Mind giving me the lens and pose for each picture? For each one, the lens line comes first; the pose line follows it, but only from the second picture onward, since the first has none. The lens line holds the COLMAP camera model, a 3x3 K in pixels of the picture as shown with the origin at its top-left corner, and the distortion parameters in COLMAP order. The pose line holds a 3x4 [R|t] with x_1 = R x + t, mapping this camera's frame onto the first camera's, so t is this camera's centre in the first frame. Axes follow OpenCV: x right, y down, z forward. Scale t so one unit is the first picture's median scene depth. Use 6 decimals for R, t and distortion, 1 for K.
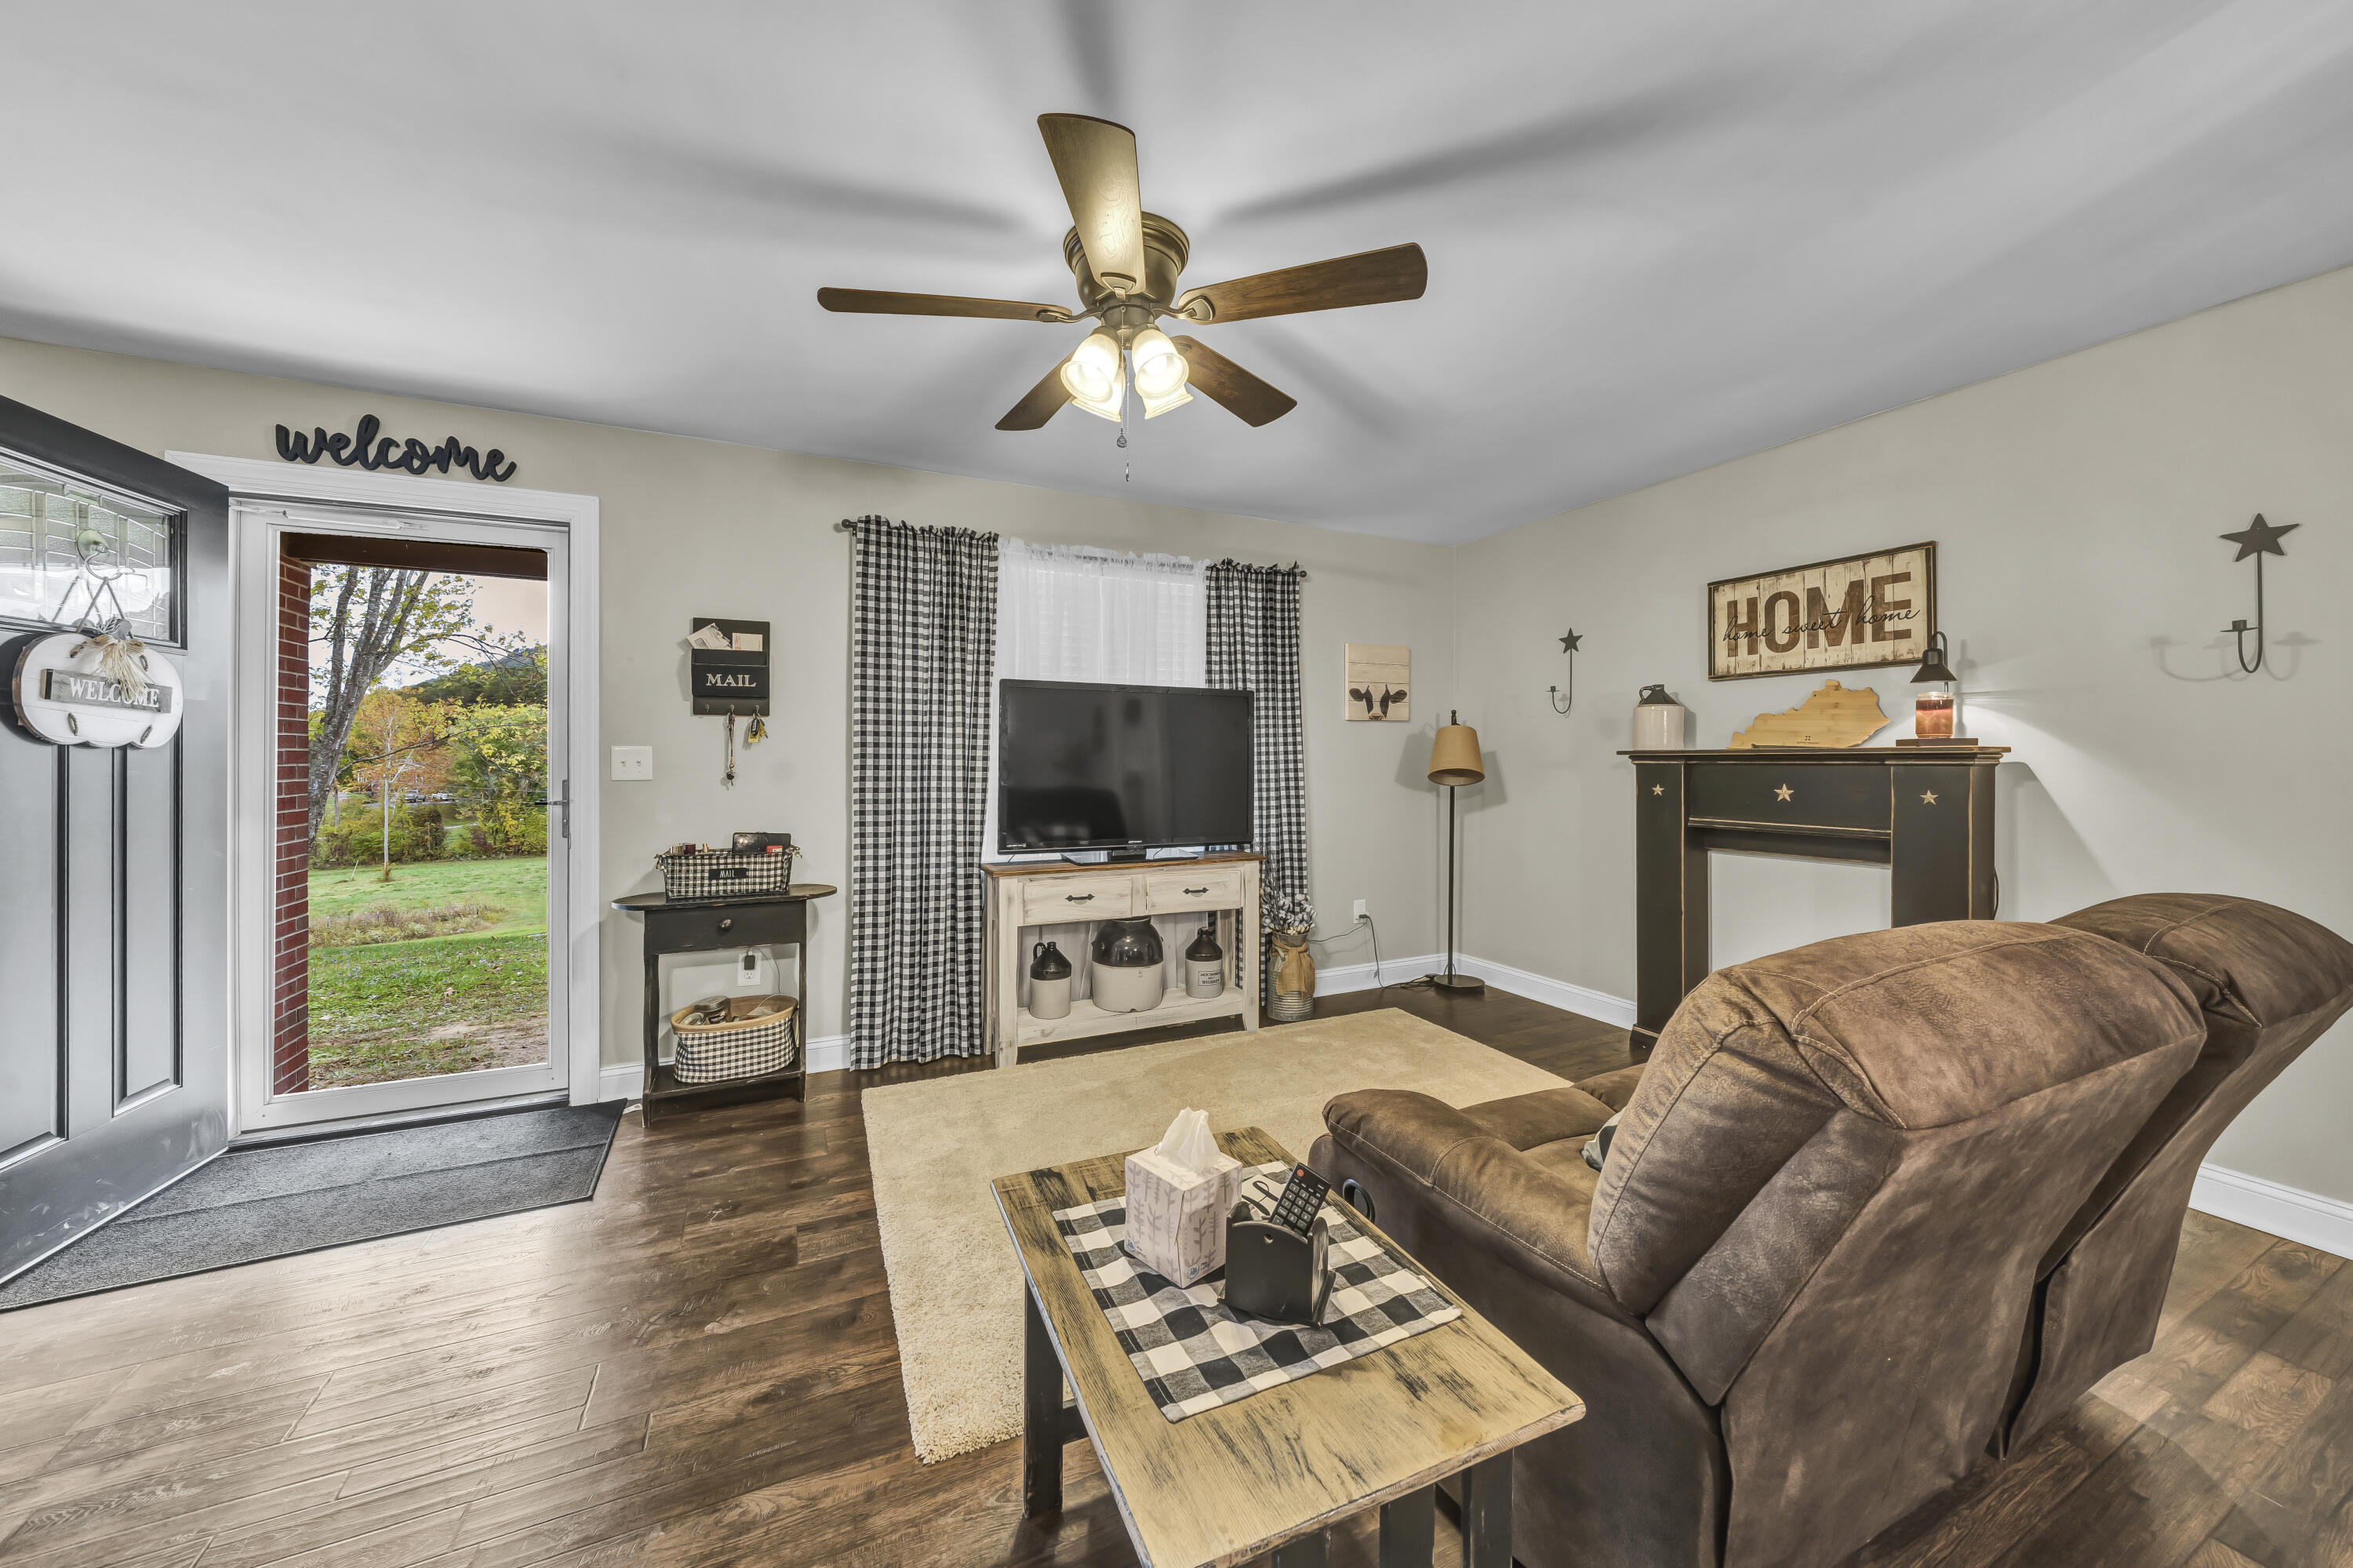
lens RADIAL K [[816.2, 0, 1165.8], [0, 816.2, 760.3], [0, 0, 1]] dist [-0.009503, 0.000125]
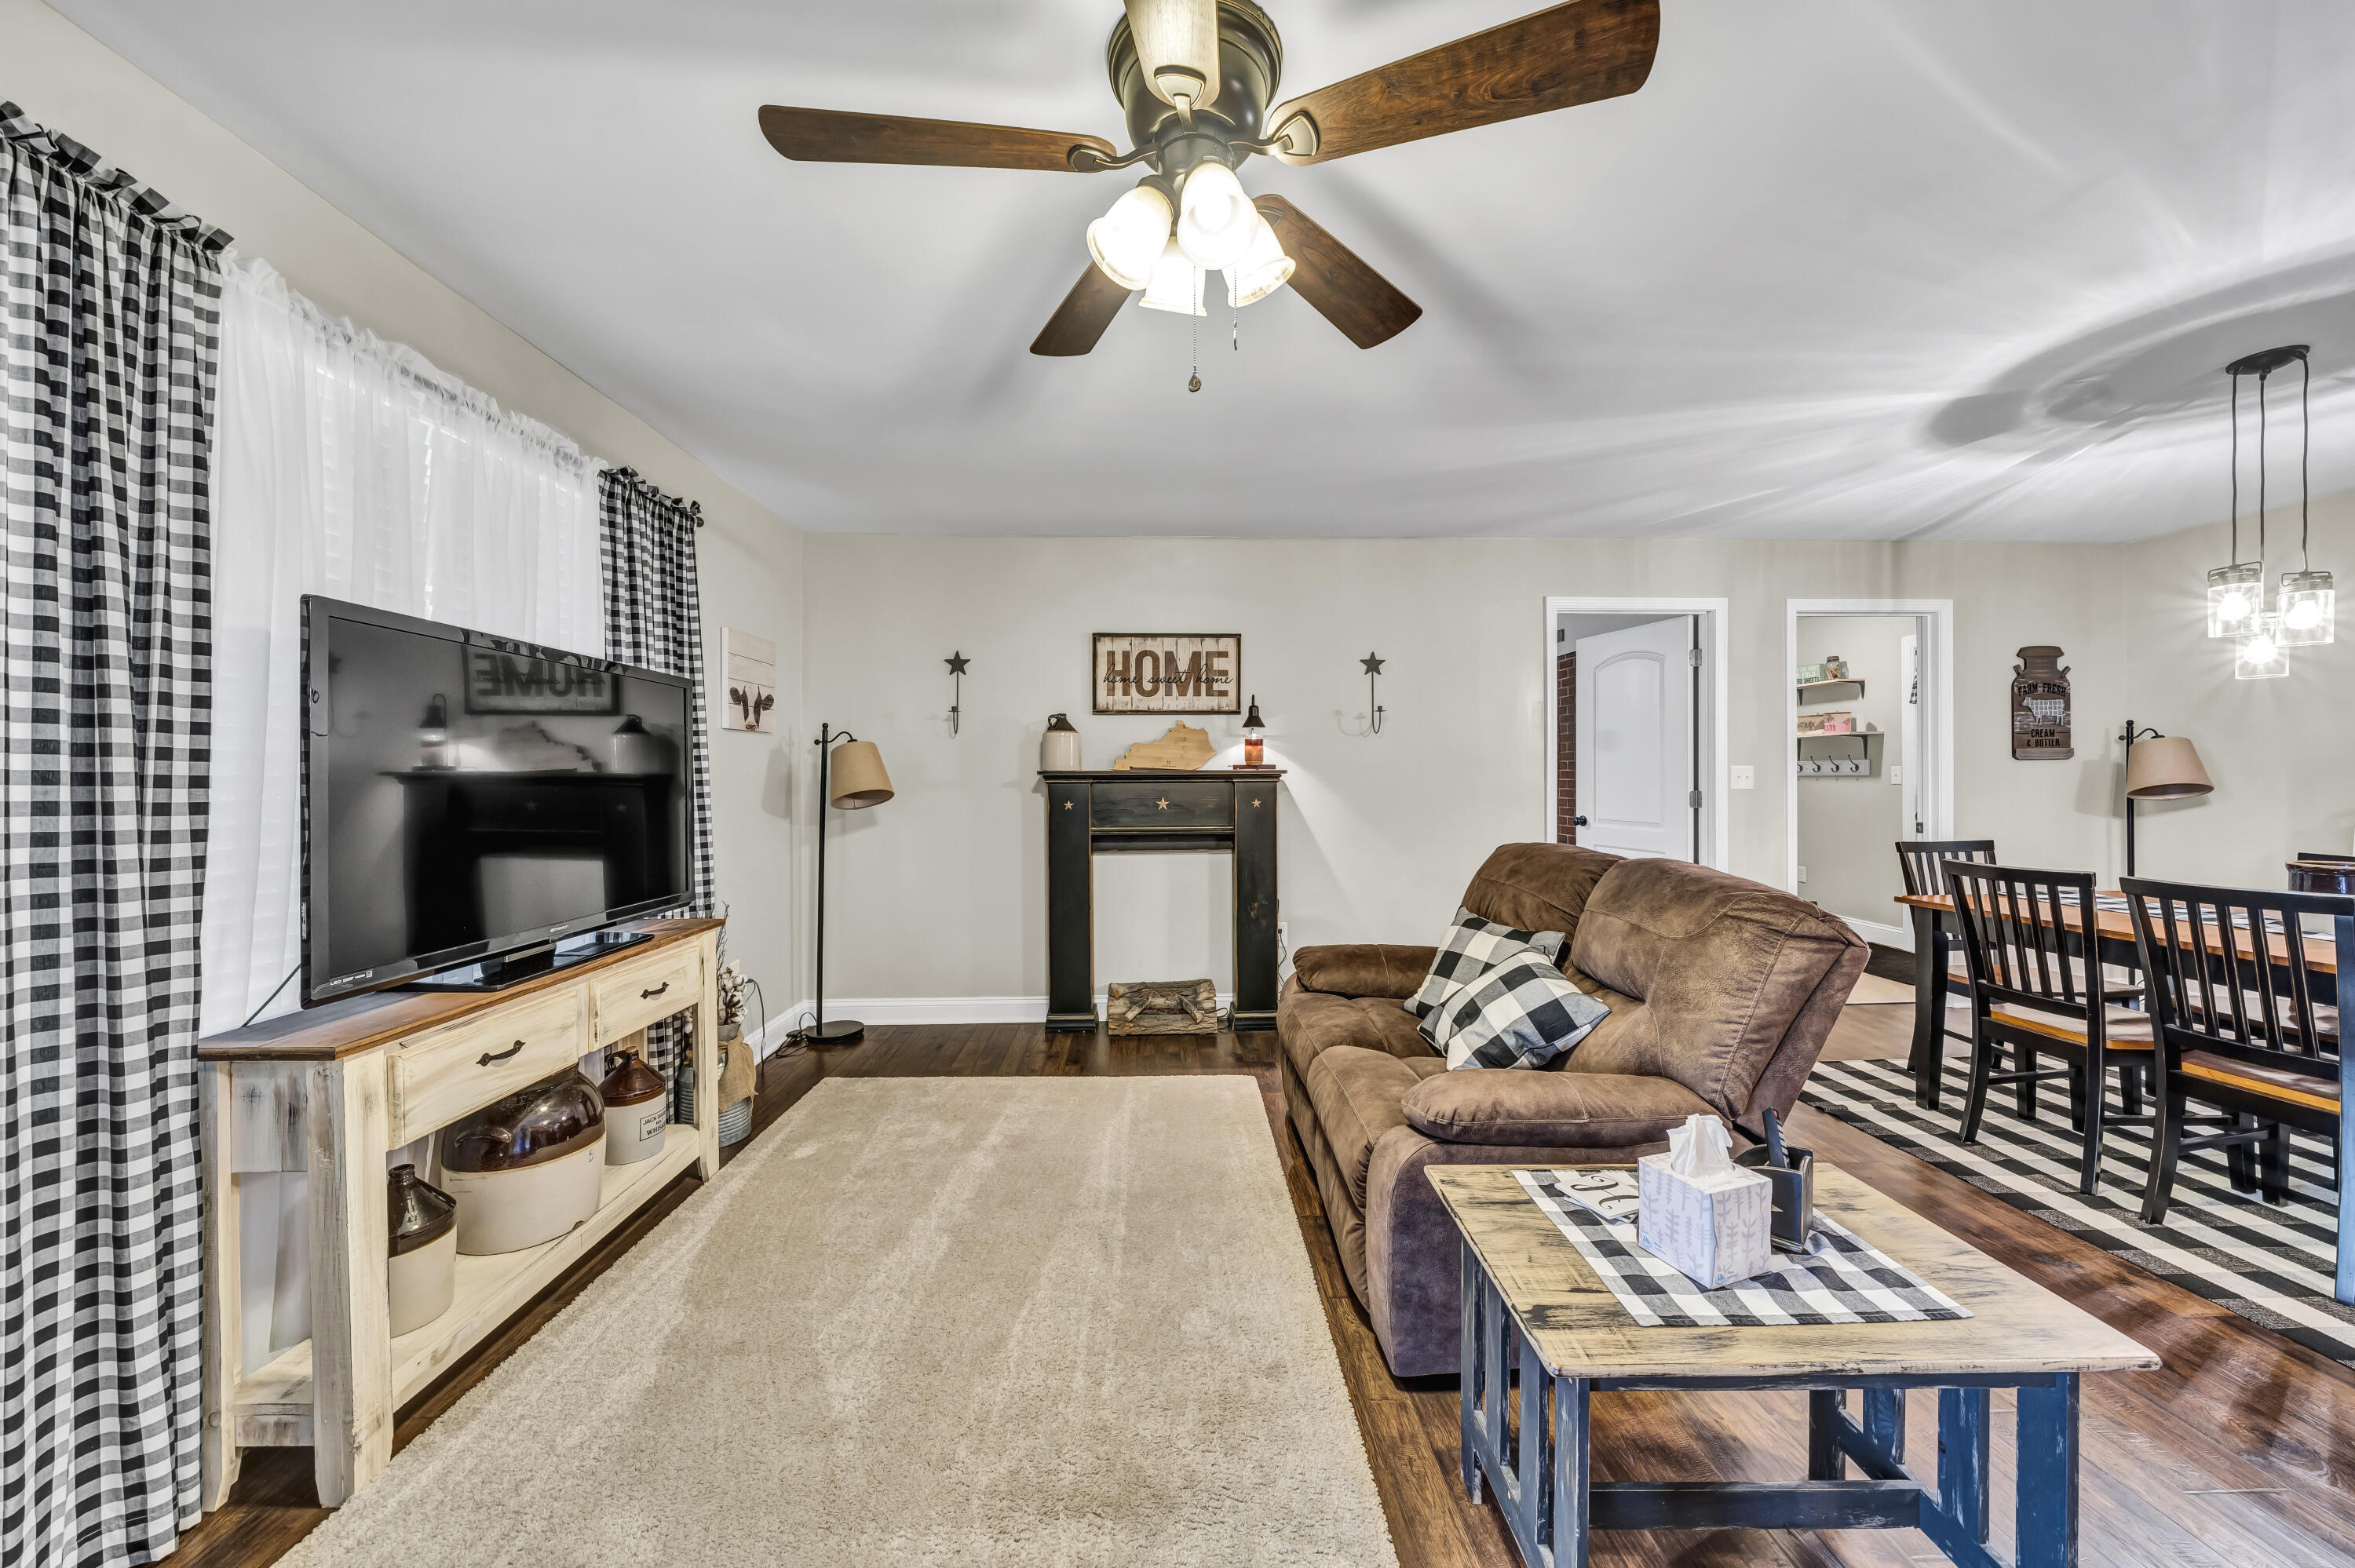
lens RADIAL K [[816.7, 0, 1165.6], [0, 816.7, 786.4], [0, 0, 1]] dist [-0.009503, 0.000125]
pose [[0.395177, -0.011269, 0.918536, -0.432950], [0.002894, 0.999935, 0.011023, -0.002867], [-0.918600, -0.001698, 0.395184, 0.445170]]
